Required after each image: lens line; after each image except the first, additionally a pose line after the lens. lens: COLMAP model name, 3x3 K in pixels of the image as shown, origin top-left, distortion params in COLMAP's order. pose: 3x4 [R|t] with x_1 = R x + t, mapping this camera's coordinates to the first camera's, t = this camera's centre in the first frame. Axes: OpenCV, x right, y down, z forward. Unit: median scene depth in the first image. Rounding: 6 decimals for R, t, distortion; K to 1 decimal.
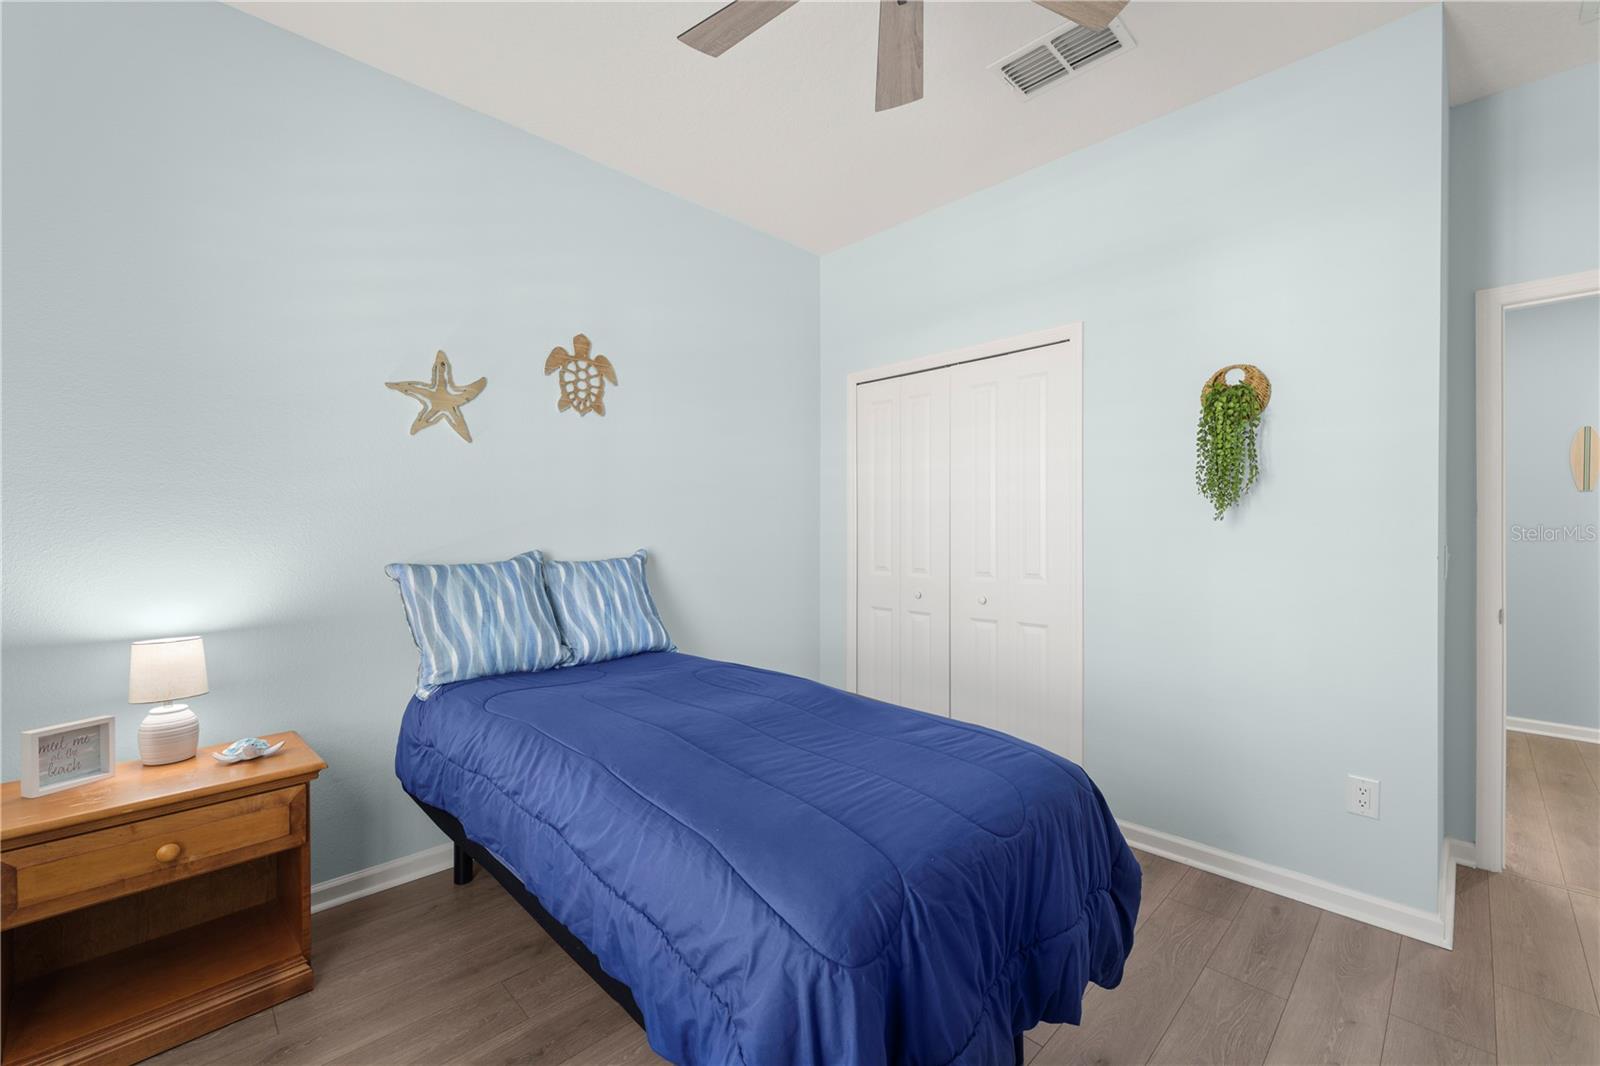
lens RADIAL K [[664.2, 0, 804.0], [0, 664.2, 528.6], [0, 0, 1]] dist [0.000795, 0.000159]
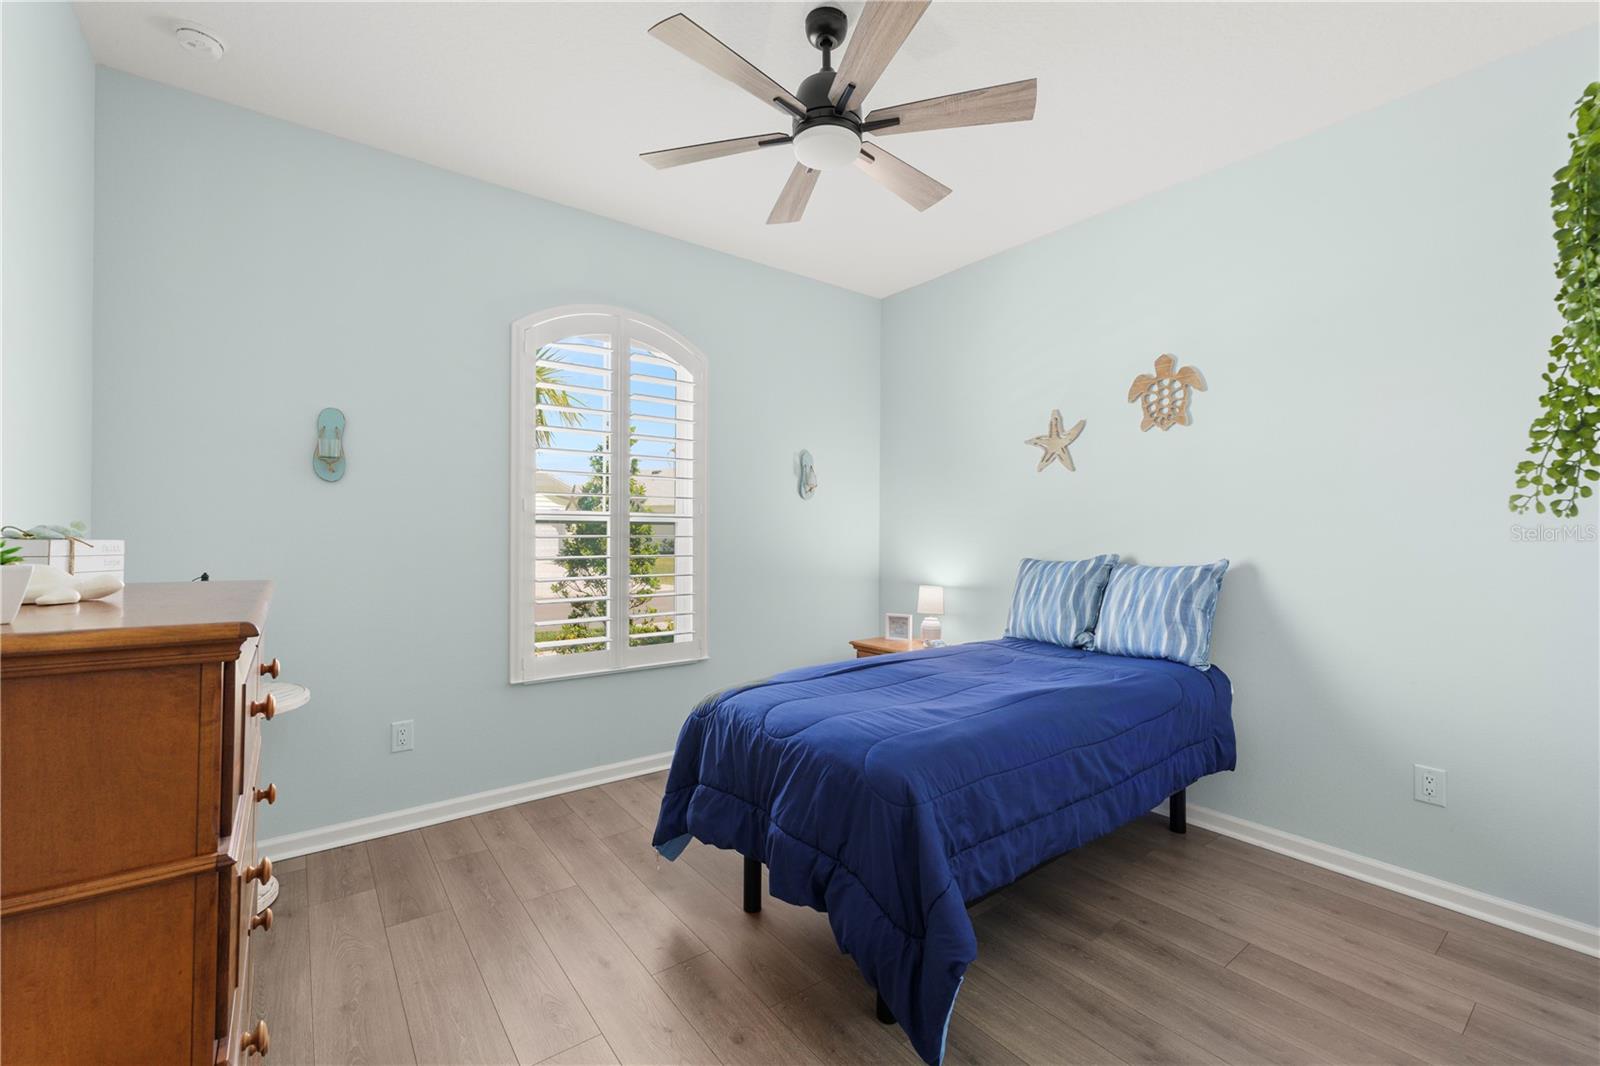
lens RADIAL K [[664.2, 0, 804.0], [0, 664.2, 528.6], [0, 0, 1]] dist [0.000795, 0.000159]
pose [[-0.116685, -0.000018, -0.993169, 0.820068], [0.003916, 0.999992, -0.000478, -0.014376], [0.993161, -0.003945, -0.116684, 0.564565]]
